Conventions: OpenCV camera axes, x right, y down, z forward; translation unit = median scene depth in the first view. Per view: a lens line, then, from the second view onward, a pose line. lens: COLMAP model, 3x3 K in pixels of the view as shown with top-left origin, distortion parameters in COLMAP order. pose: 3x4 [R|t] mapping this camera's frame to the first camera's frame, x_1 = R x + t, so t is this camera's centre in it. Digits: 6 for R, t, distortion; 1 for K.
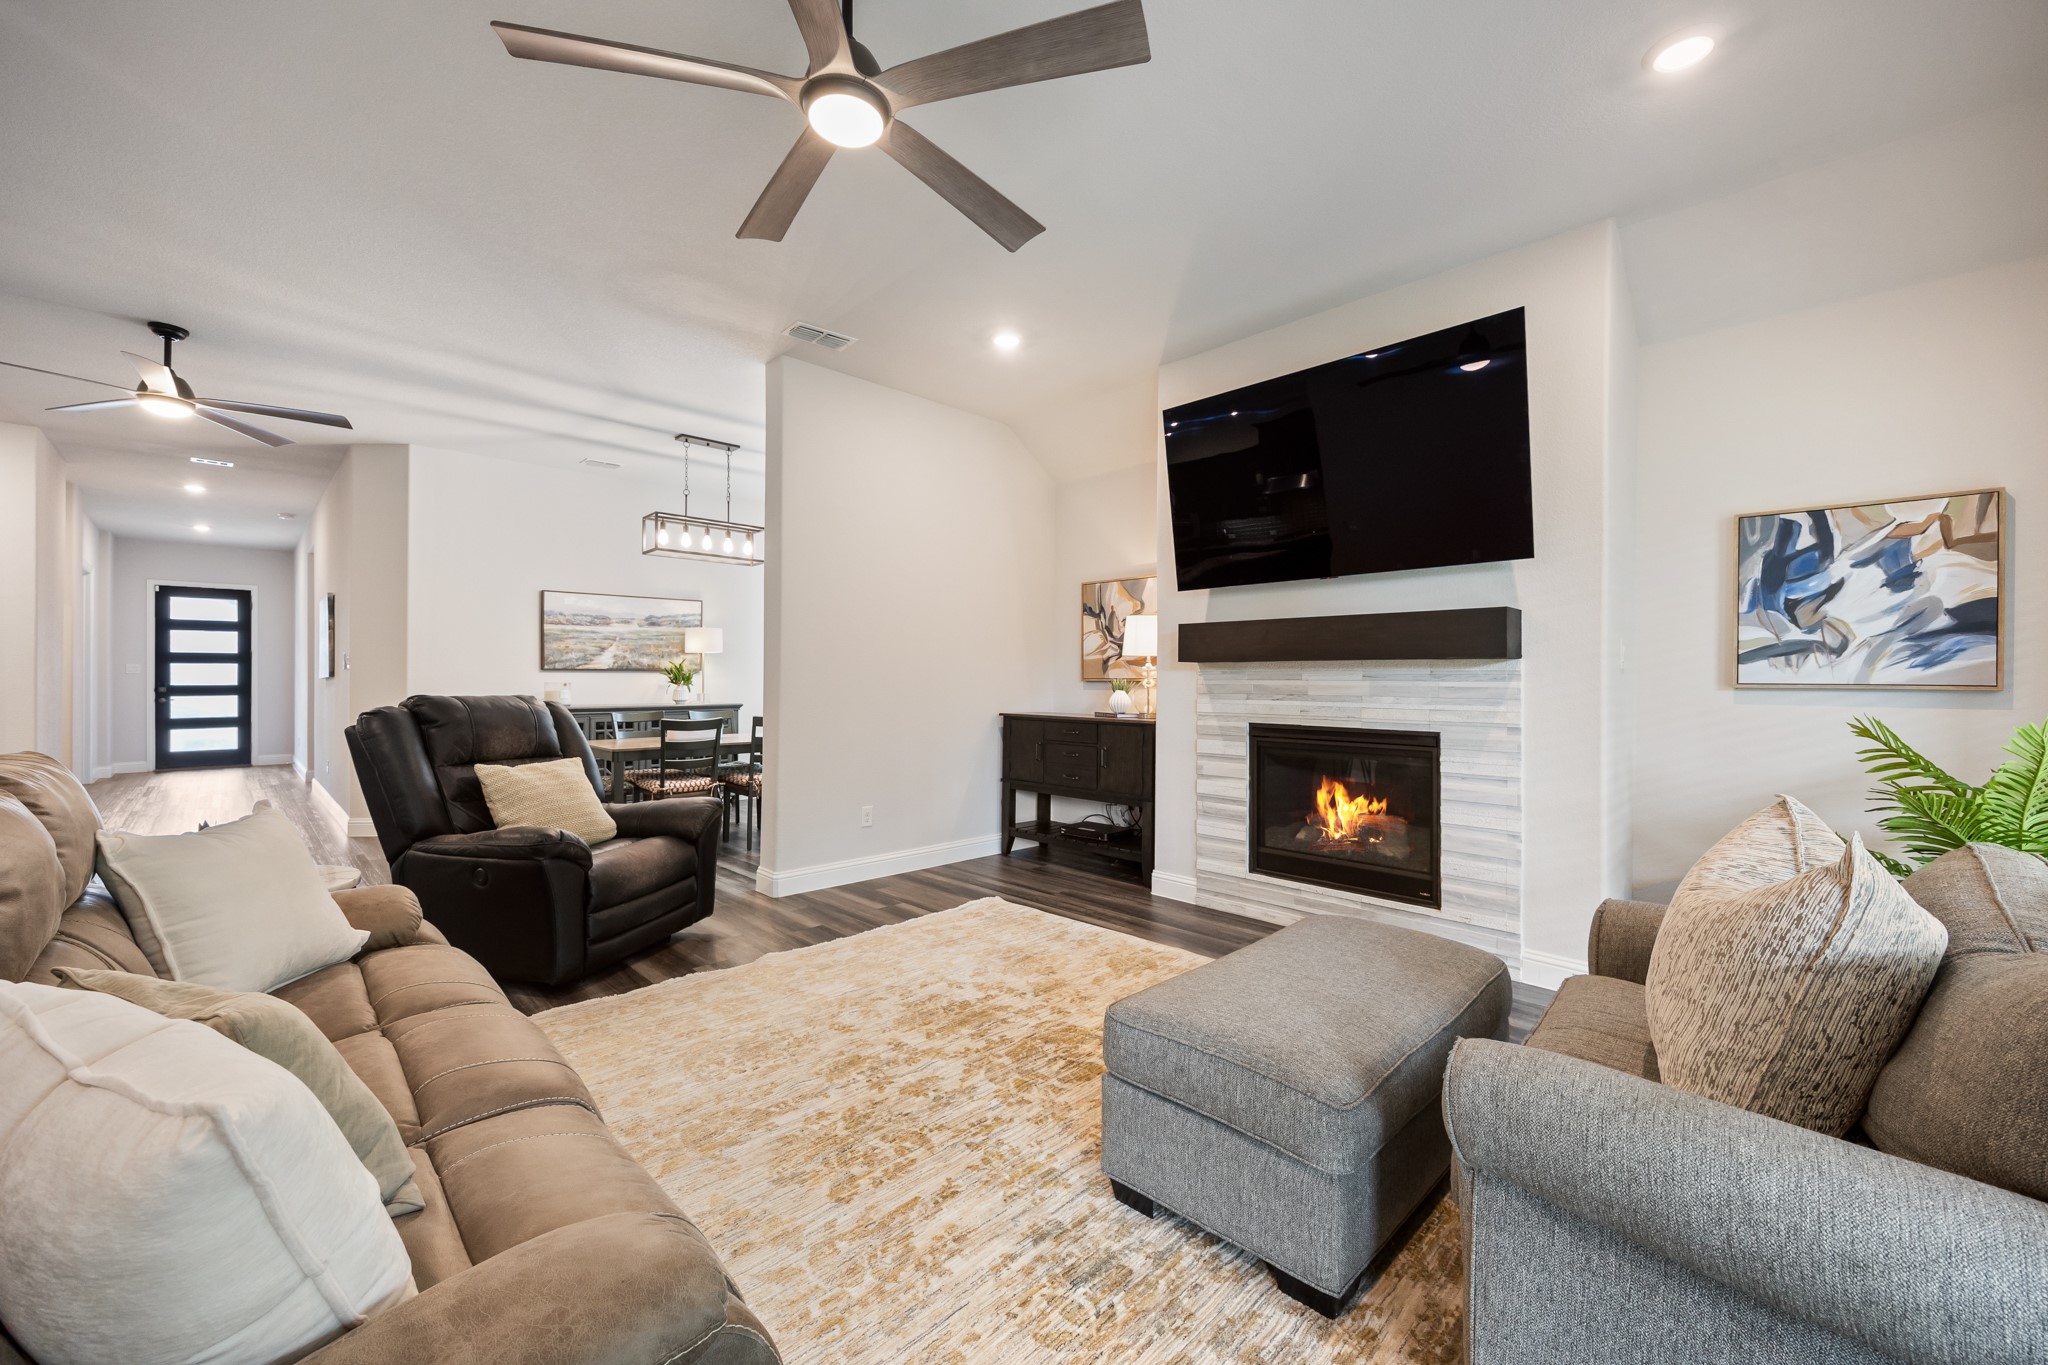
lens RADIAL K [[820.7, 0, 985.6], [0, 820.7, 680.0], [0, 0, 1]] dist [-0.000705, 0.000797]
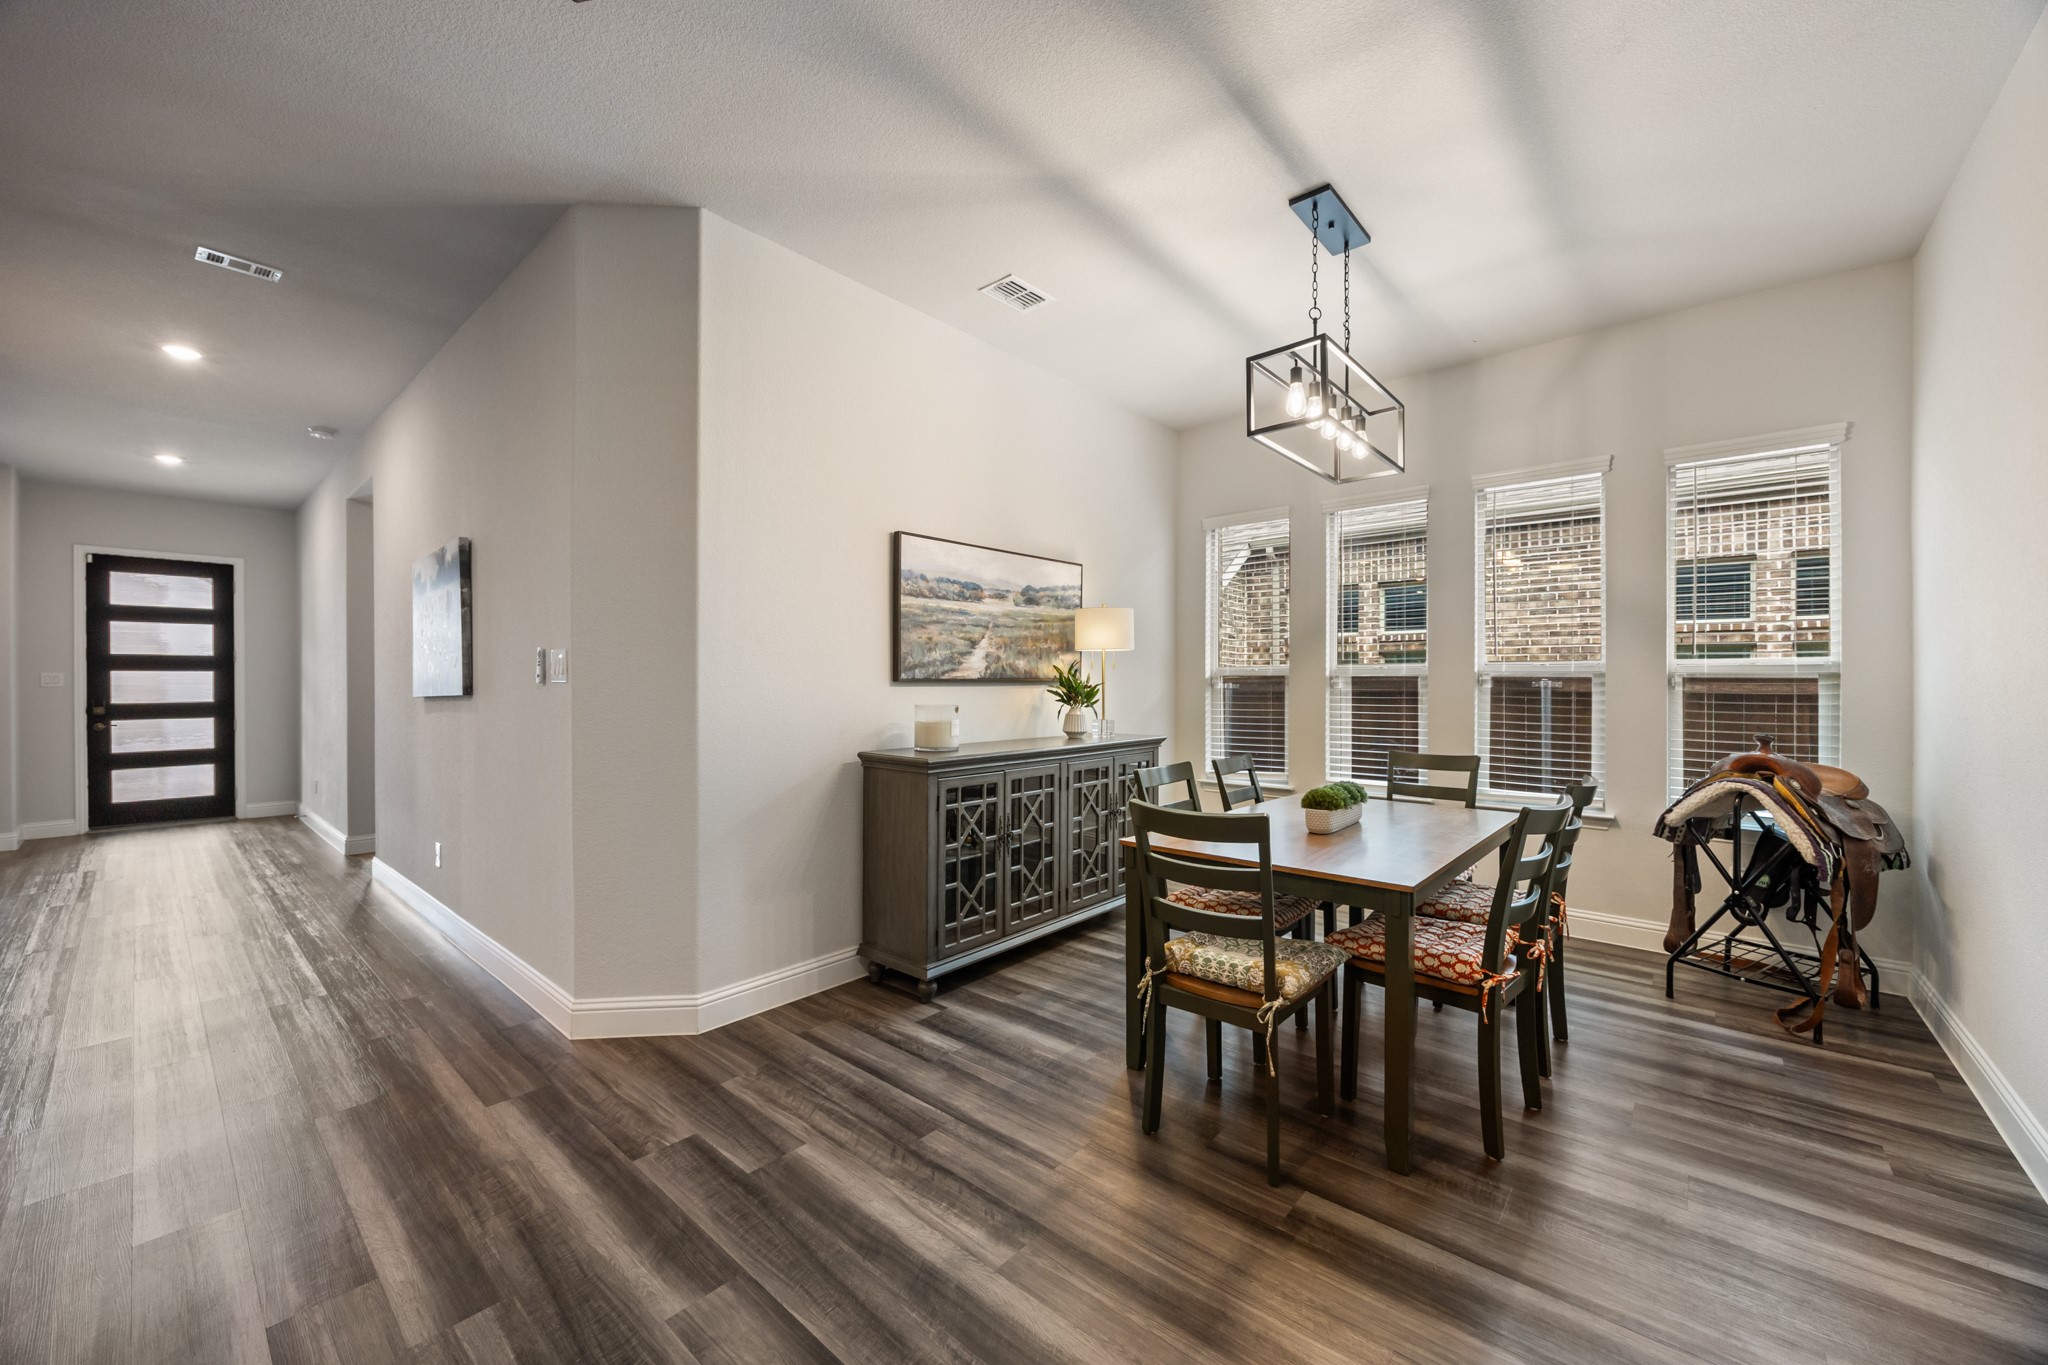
lens RADIAL K [[820.7, 0, 1013.9], [0, 820.7, 690.1], [0, 0, 1]] dist [-0.000705, 0.000797]
pose [[0.997708, -0.003457, 0.067573, -0.309920], [0.003118, 0.999982, 0.005127, -0.005699], [-0.067589, -0.004905, 0.997701, 0.287371]]
